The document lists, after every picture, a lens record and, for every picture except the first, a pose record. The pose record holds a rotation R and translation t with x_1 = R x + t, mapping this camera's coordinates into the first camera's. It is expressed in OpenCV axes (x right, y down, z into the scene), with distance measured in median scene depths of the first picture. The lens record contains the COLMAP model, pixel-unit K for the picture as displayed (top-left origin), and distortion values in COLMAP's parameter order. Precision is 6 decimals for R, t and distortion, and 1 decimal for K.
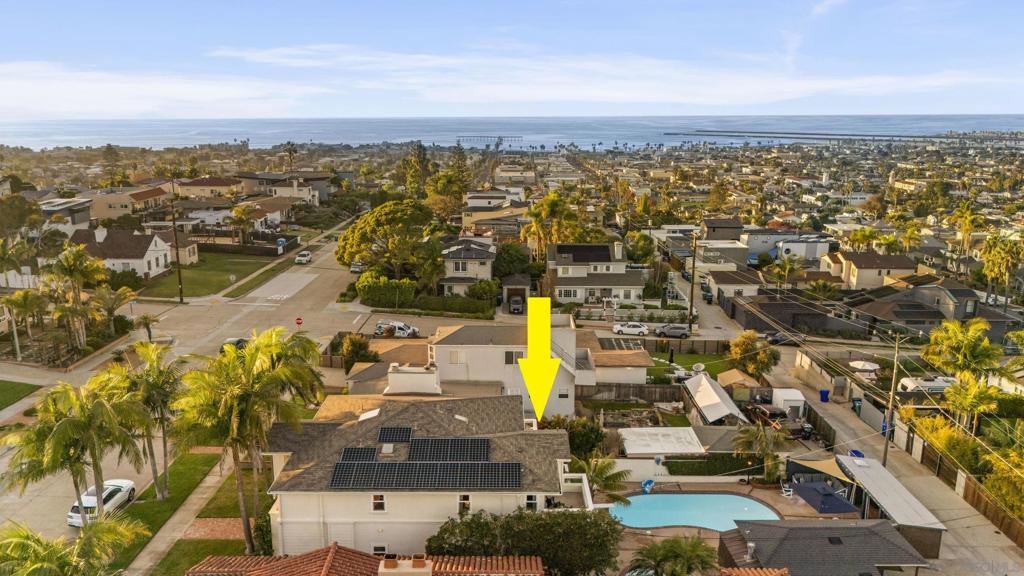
lens RADIAL K [[752.4, 0, 512.0], [0, 752.4, 288.0], [0, 0, 1]] dist [0.001799, -0.001379]
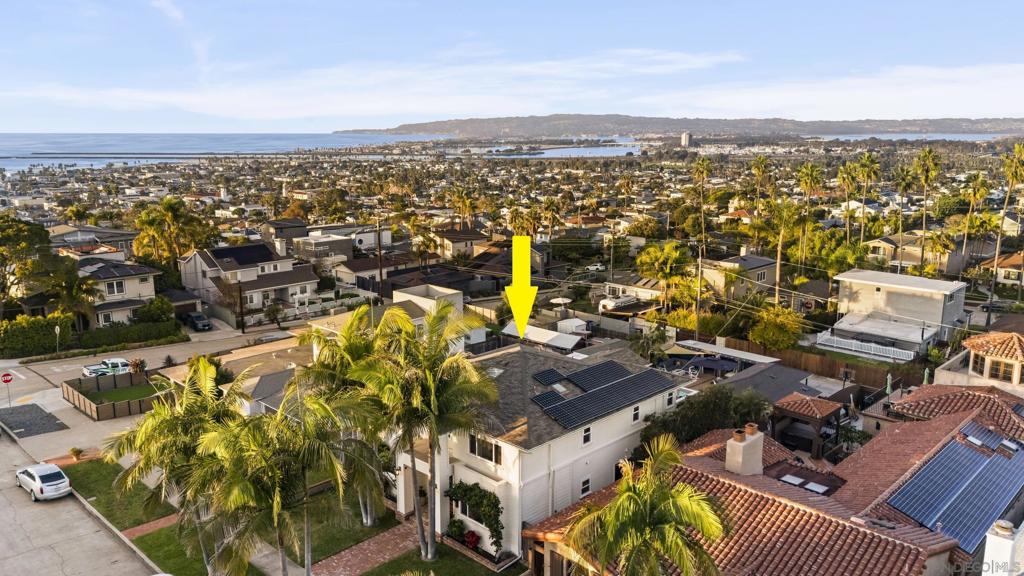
lens RADIAL K [[754.8, 0, 512.0], [0, 754.8, 288.0], [0, 0, 1]] dist [0.041920, -0.007150]
pose [[0.693383, -0.152930, 0.704154, -0.350718], [0.173220, 0.983939, 0.043125, 0.009734], [-0.699439, 0.092071, 0.708737, 0.121156]]
